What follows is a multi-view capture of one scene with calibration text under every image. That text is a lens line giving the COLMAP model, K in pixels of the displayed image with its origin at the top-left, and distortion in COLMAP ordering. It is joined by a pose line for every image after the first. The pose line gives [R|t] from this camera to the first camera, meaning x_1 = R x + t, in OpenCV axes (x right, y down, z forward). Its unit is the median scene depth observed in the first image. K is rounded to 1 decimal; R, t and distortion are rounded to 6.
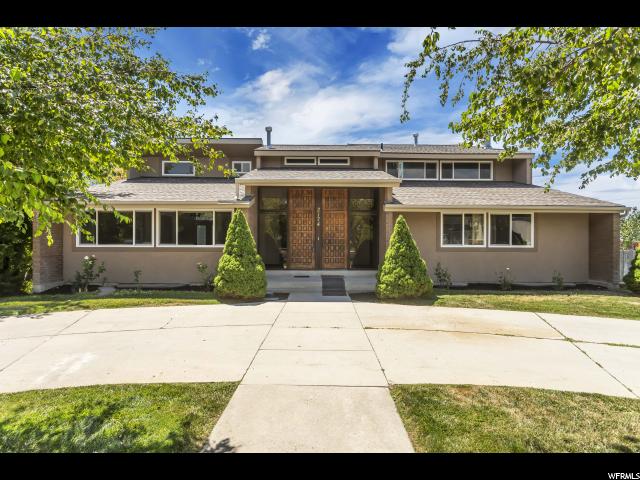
lens RADIAL K [[329.3, 0, 316.4], [0, 329.3, 242.3], [0, 0, 1]] dist [-0.001264, -0.000359]
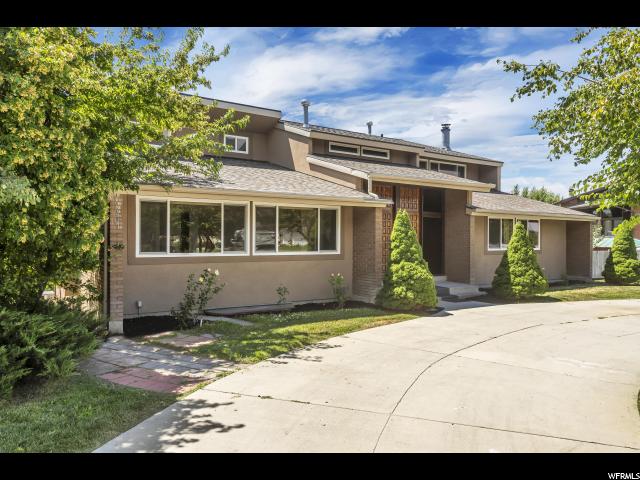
lens RADIAL K [[454.0, 0, 320.0], [0, 454.0, 240.0], [0, 0, 1]] dist [0.000892, 0.000305]
pose [[0.847584, -0.000526, 0.530660, -0.844289], [0.005864, 0.999948, -0.008375, -0.008878], [-0.530628, 0.010210, 0.847543, 0.075568]]
